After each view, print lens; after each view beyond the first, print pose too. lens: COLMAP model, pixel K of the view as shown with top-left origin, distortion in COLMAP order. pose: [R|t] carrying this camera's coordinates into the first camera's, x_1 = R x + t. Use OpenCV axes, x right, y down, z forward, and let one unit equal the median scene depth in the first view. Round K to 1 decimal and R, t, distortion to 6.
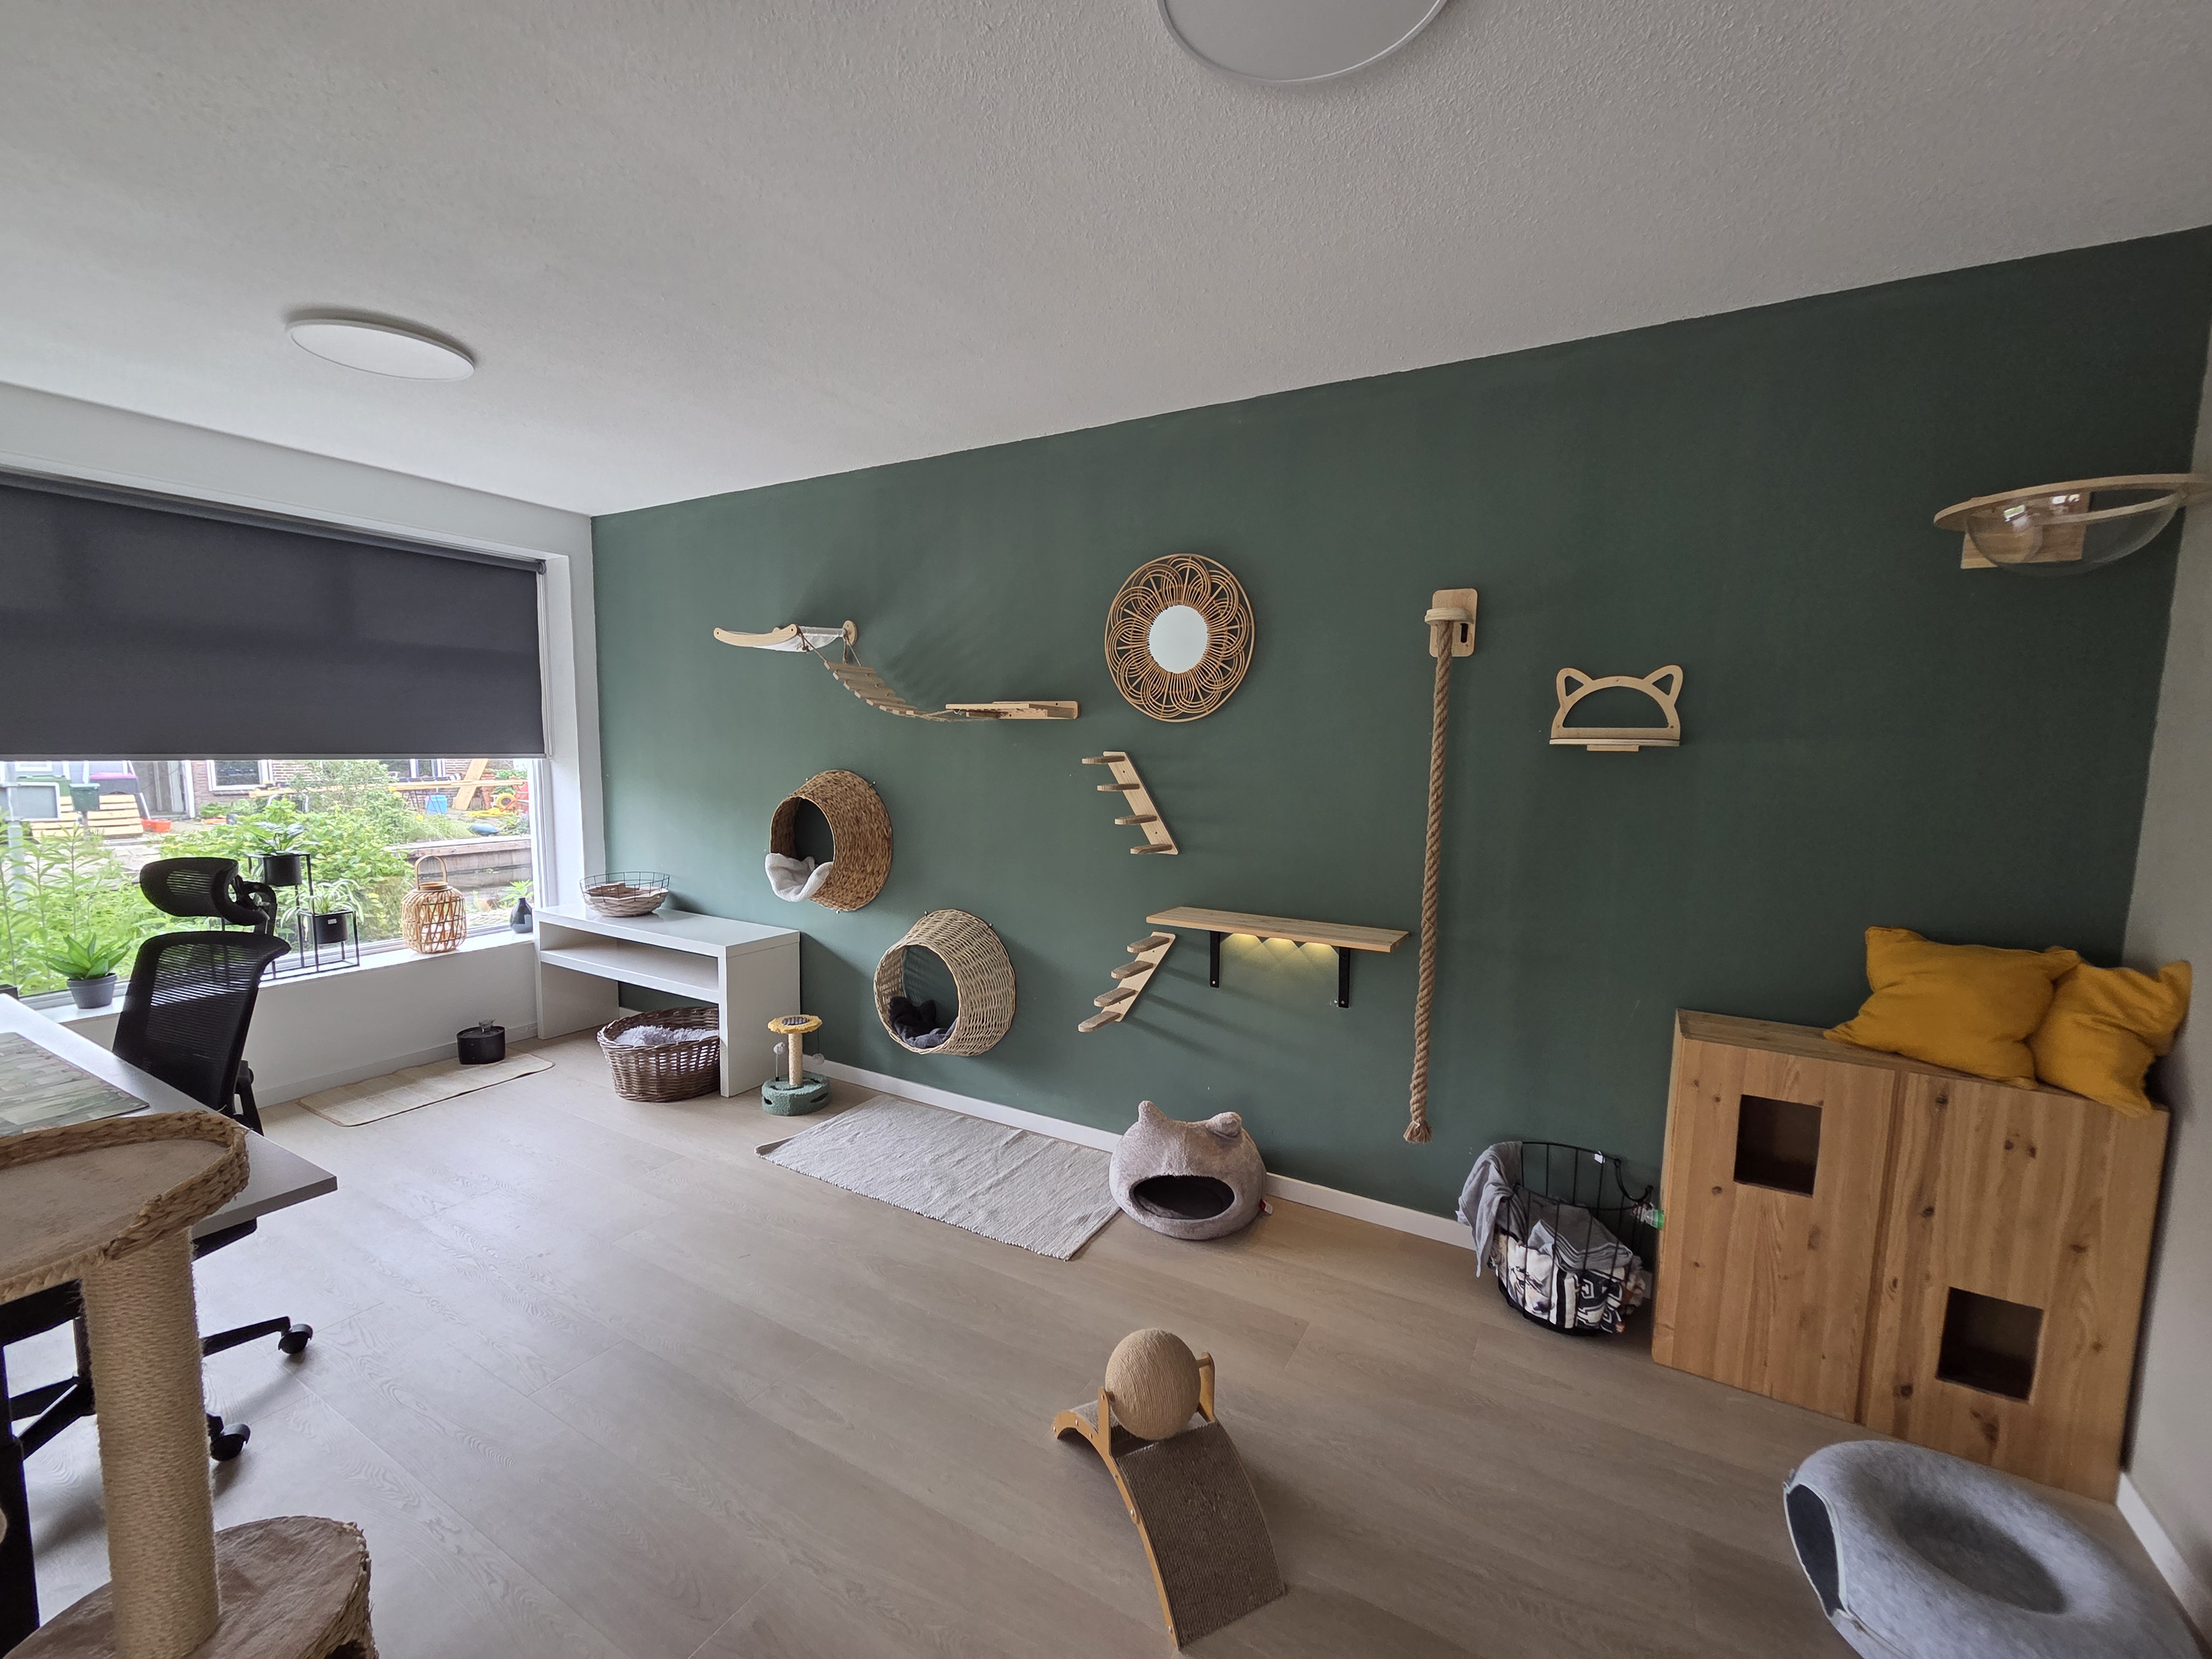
lens RADIAL K [[896.3, 0, 1106.1], [0, 896.3, 850.3], [0, 0, 1]] dist [-0.000054, -0.000830]
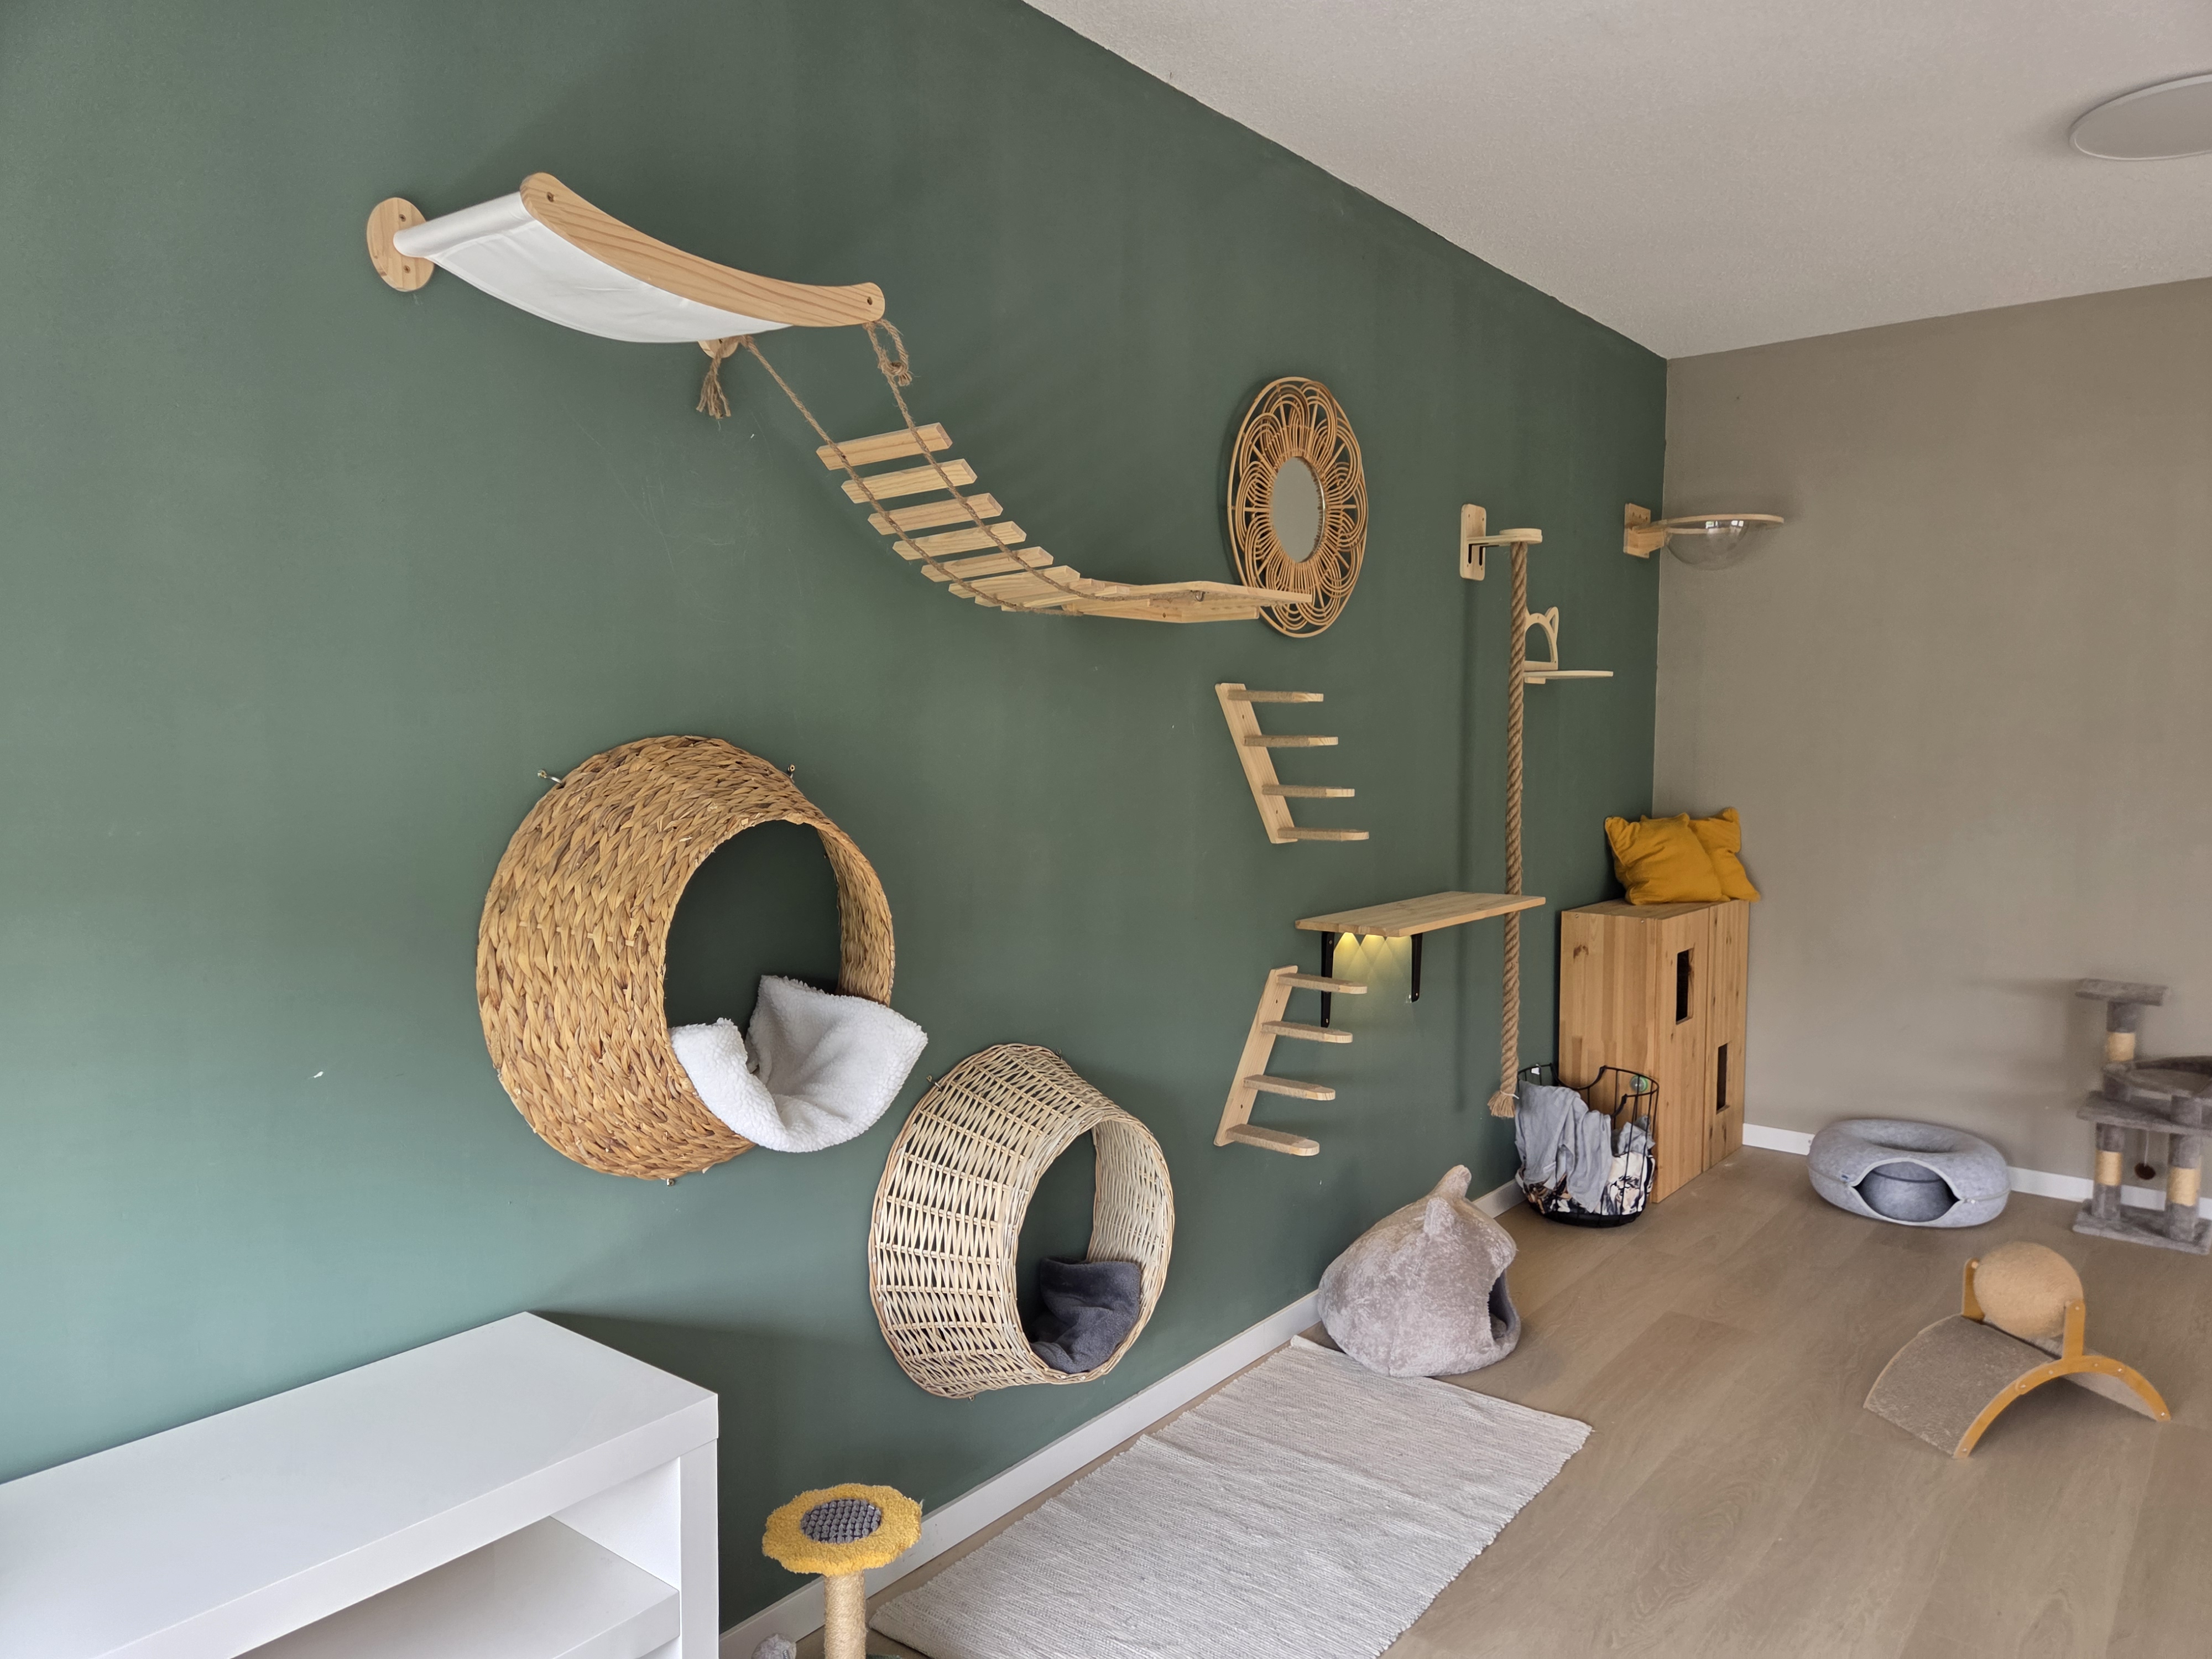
lens RADIAL K [[1506.2, 0, 1106.0], [0, 1506.2, 829.5], [0, 0, 1]] dist [0.048583, -0.001882]
pose [[0.158586, -0.084237, 0.983745, -1.060397], [0.124552, 0.990101, 0.064702, -0.095803], [-0.979458, 0.112267, 0.167508, 0.993504]]
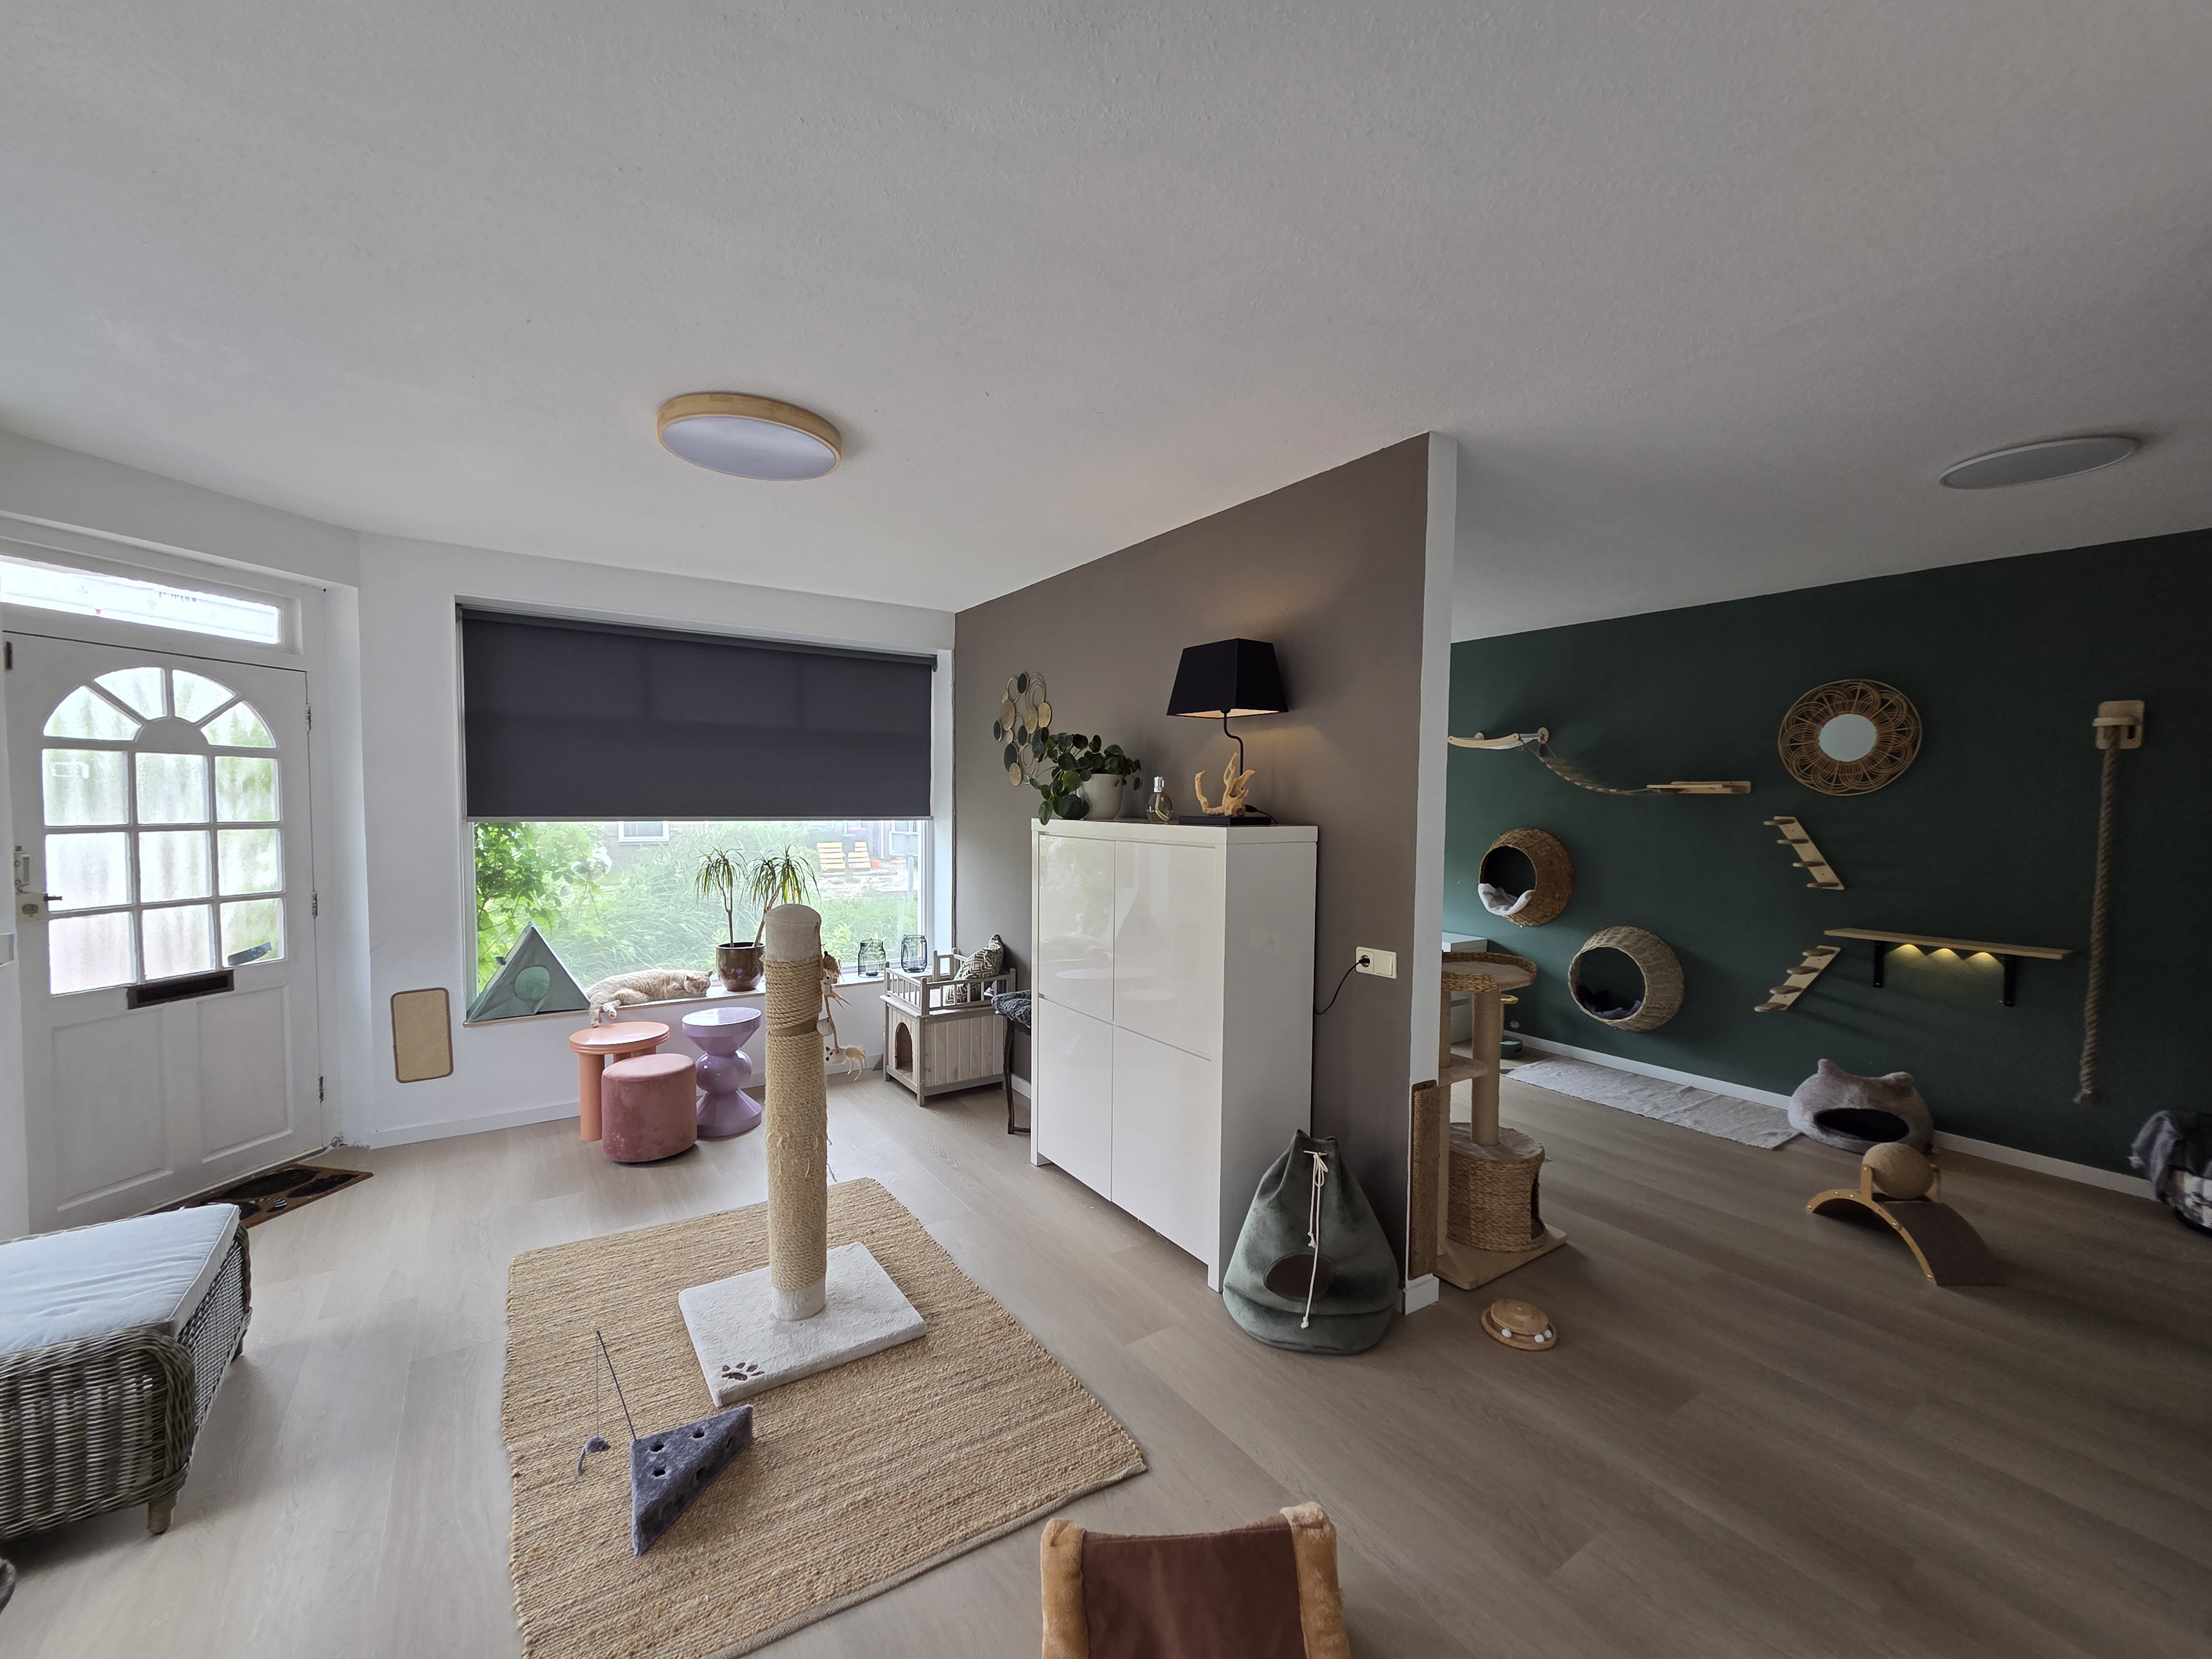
lens RADIAL K [[896.3, 0, 1106.1], [0, 896.3, 850.3], [0, 0, 1]] dist [-0.000054, -0.000830]
pose [[0.891200, 0.015439, -0.453347, -0.325488], [-0.043950, 0.997657, -0.052422, 0.069633], [0.451476, 0.066643, 0.889791, -0.794195]]
